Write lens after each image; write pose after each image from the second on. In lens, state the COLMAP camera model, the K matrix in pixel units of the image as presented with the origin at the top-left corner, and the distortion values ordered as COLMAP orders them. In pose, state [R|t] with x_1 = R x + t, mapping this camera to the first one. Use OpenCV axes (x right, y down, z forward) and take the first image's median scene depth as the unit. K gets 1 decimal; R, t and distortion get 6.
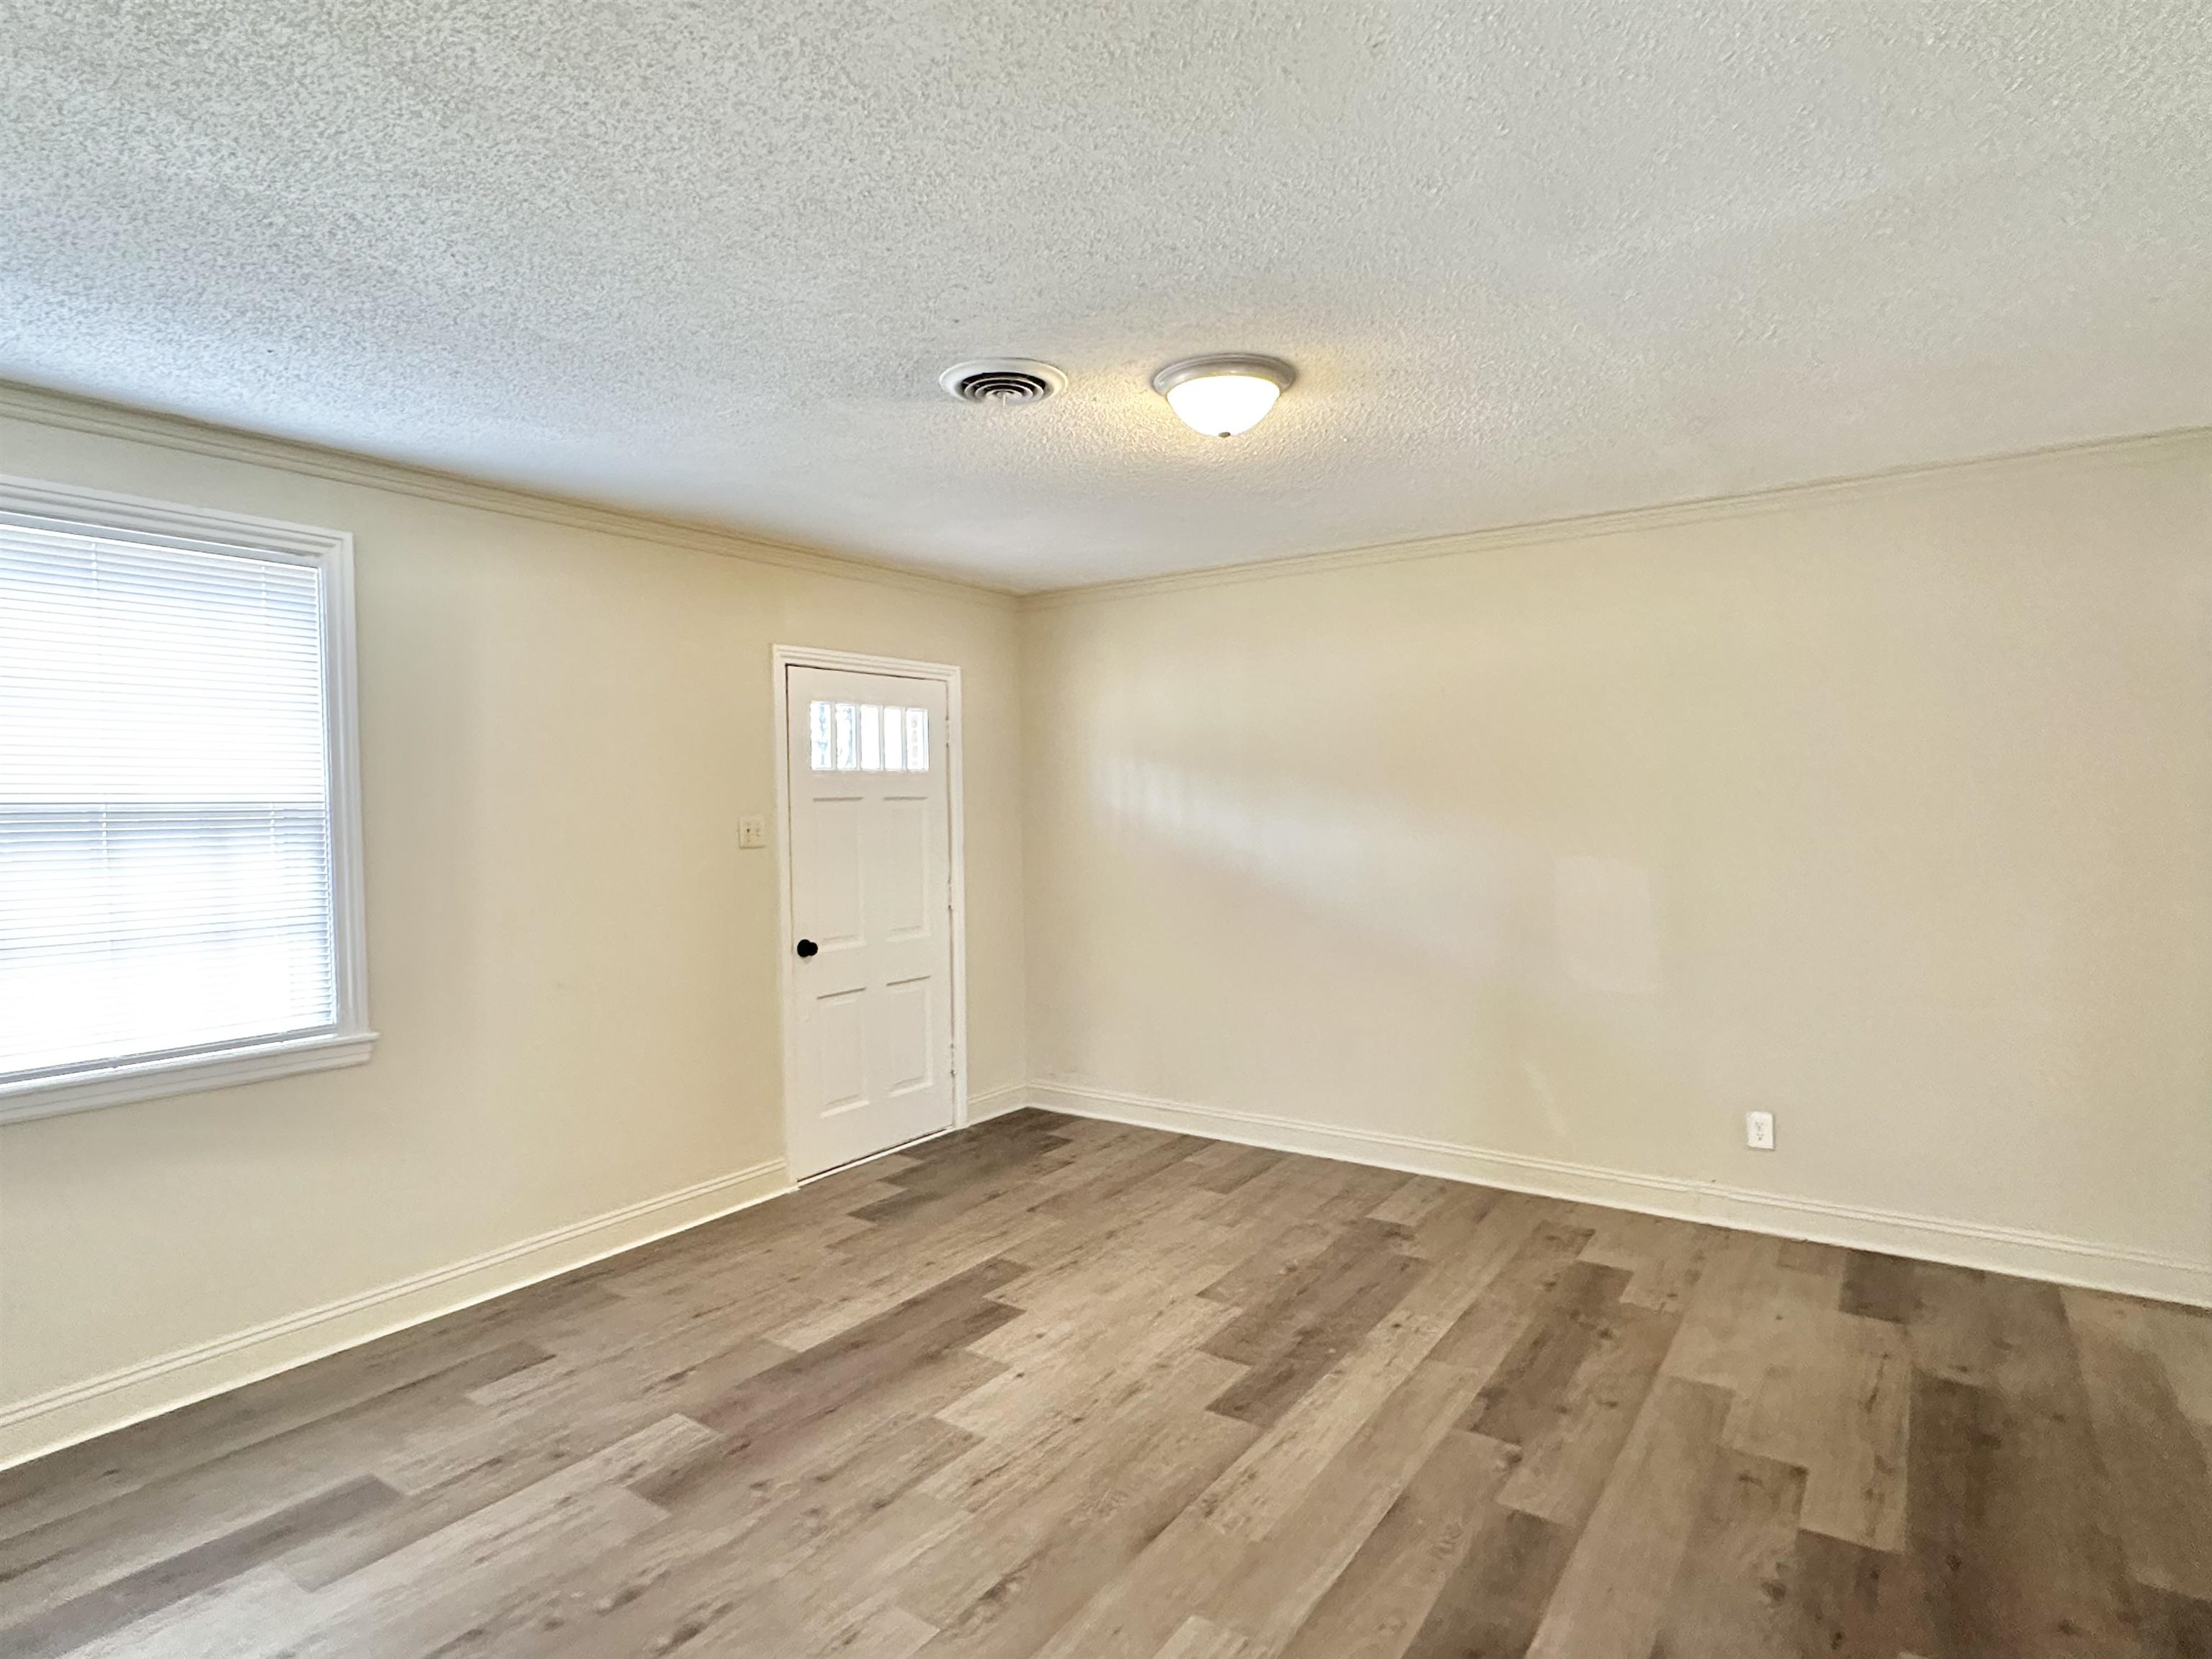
lens RADIAL K [[1209.6, 0, 1096.9], [0, 1209.6, 835.9], [0, 0, 1]] dist [-0.000777, -0.000169]
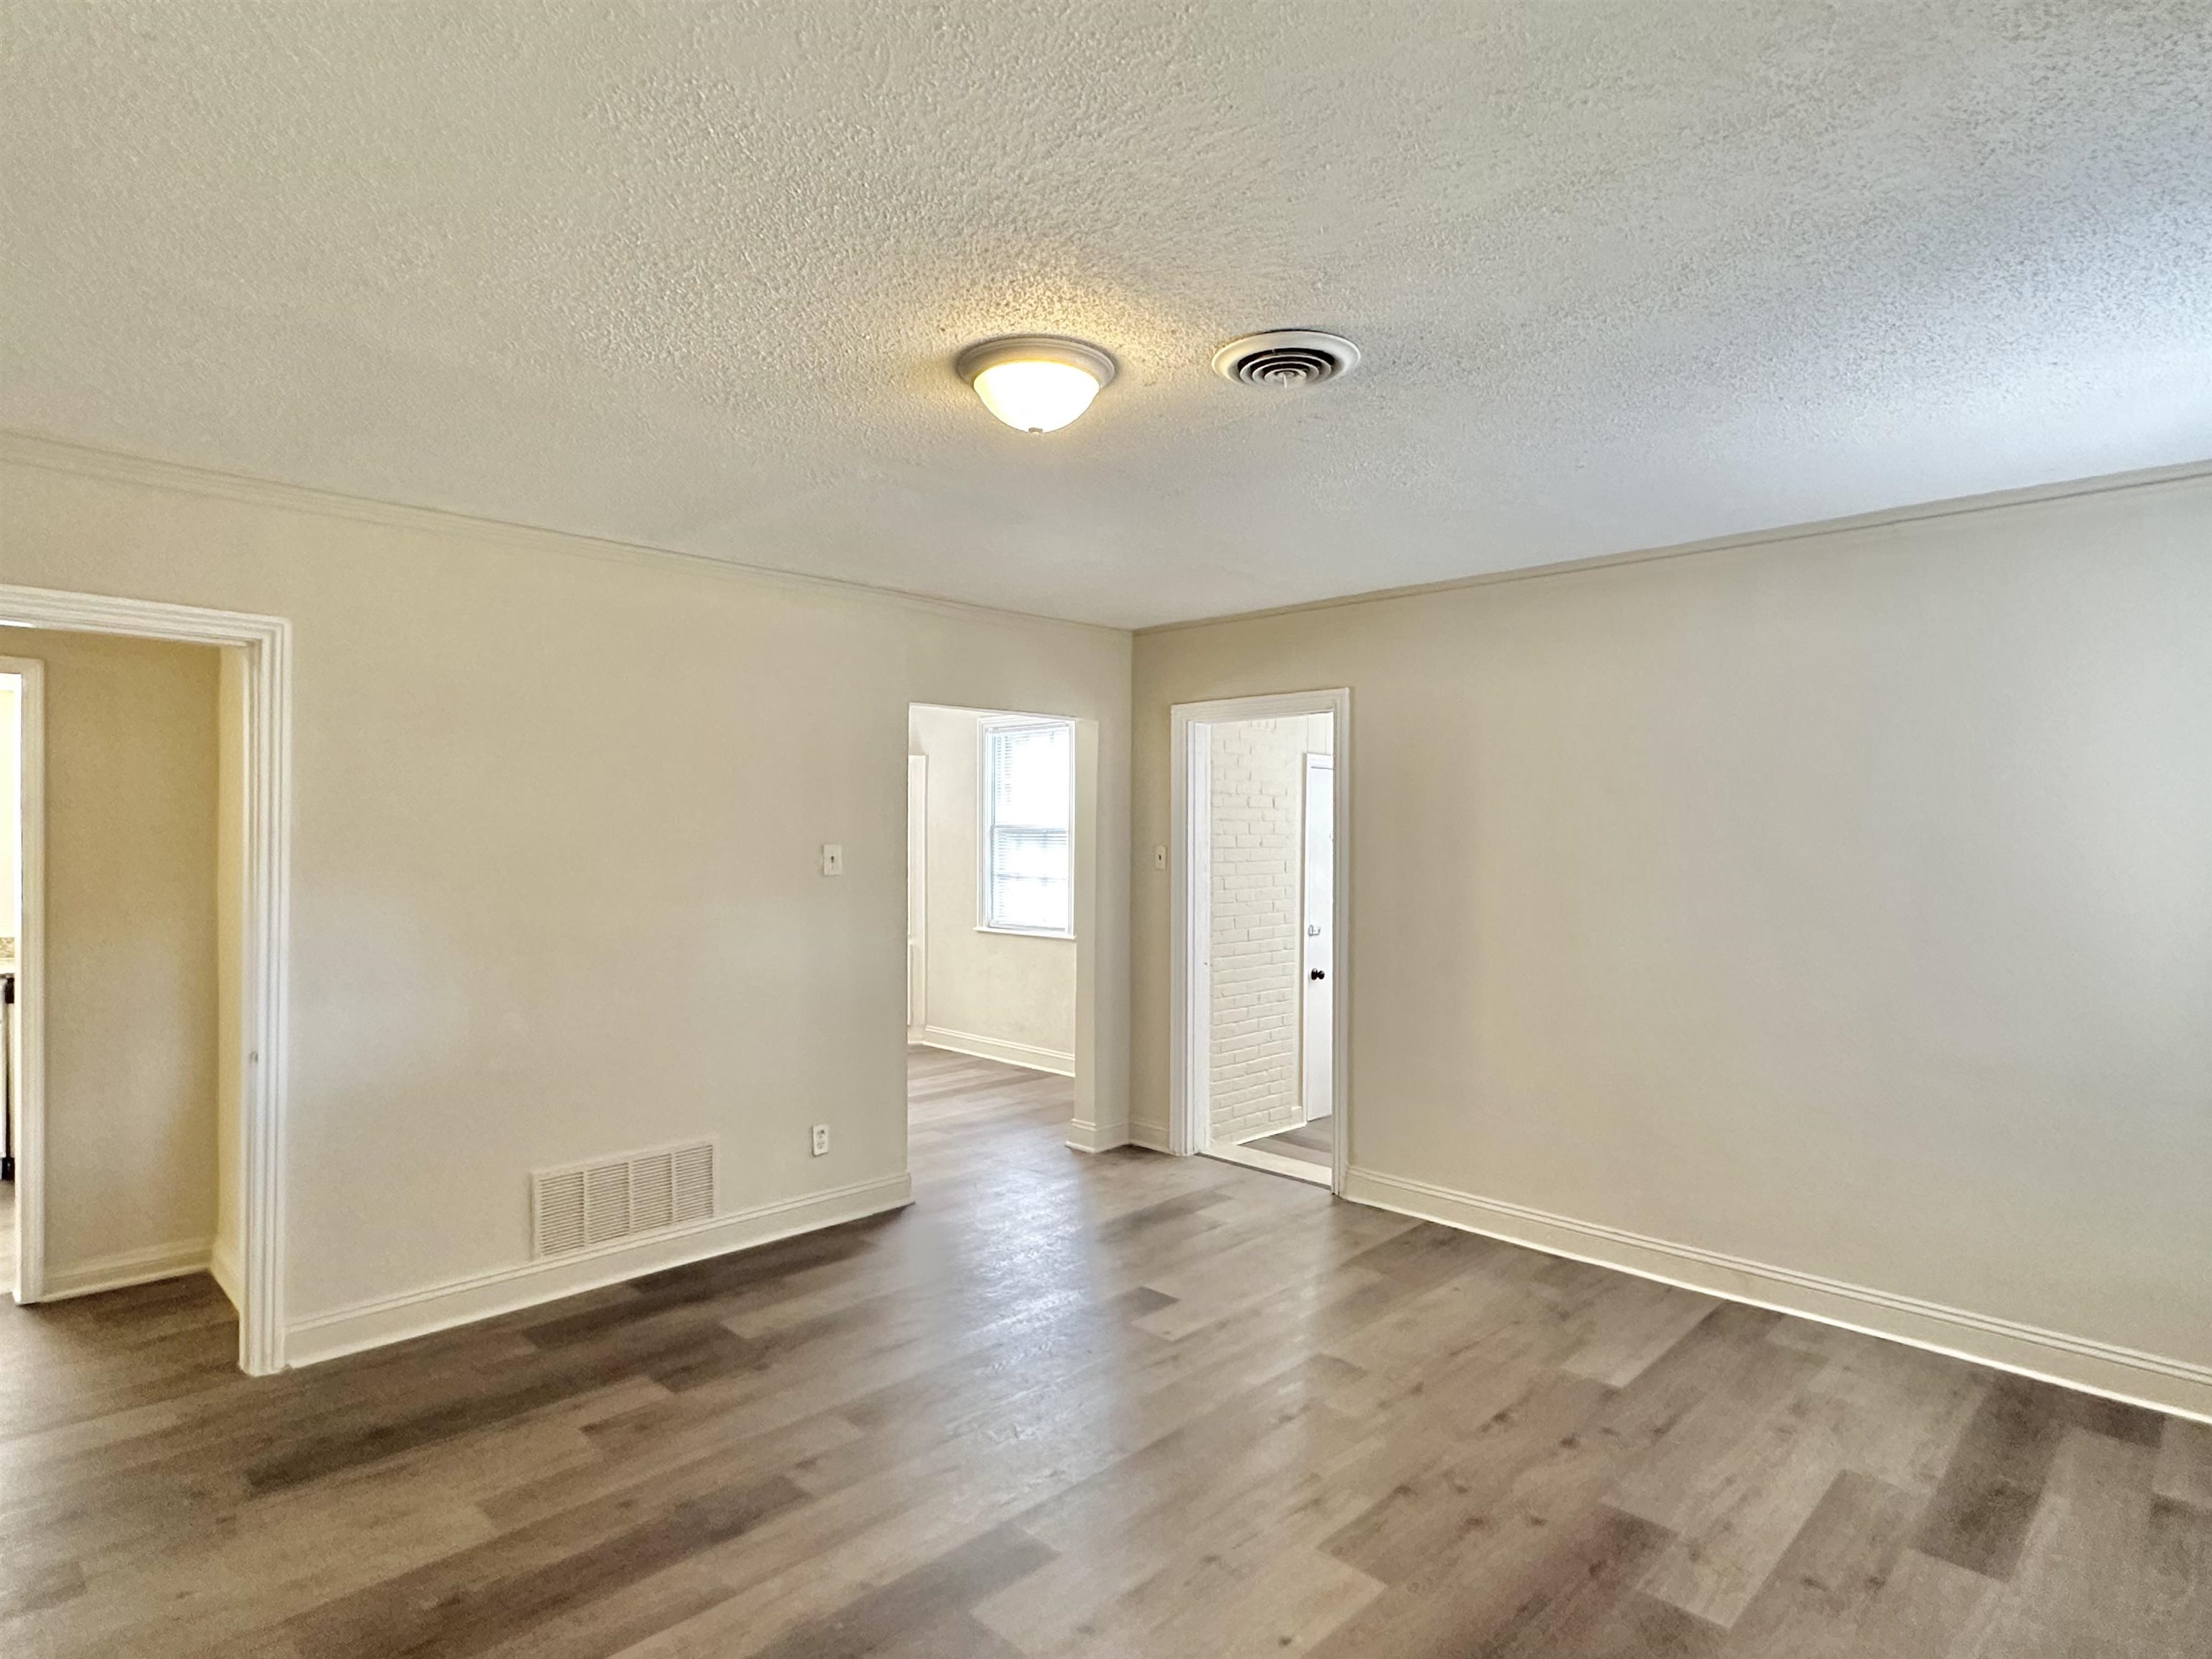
lens RADIAL K [[1209.6, 0, 1096.9], [0, 1209.6, 835.9], [0, 0, 1]] dist [-0.000777, -0.000169]
pose [[-0.985821, 0.007644, 0.167626, -0.087951], [0.012825, 0.999472, 0.029843, -0.062472], [-0.167310, 0.031569, -0.985399, 1.939682]]
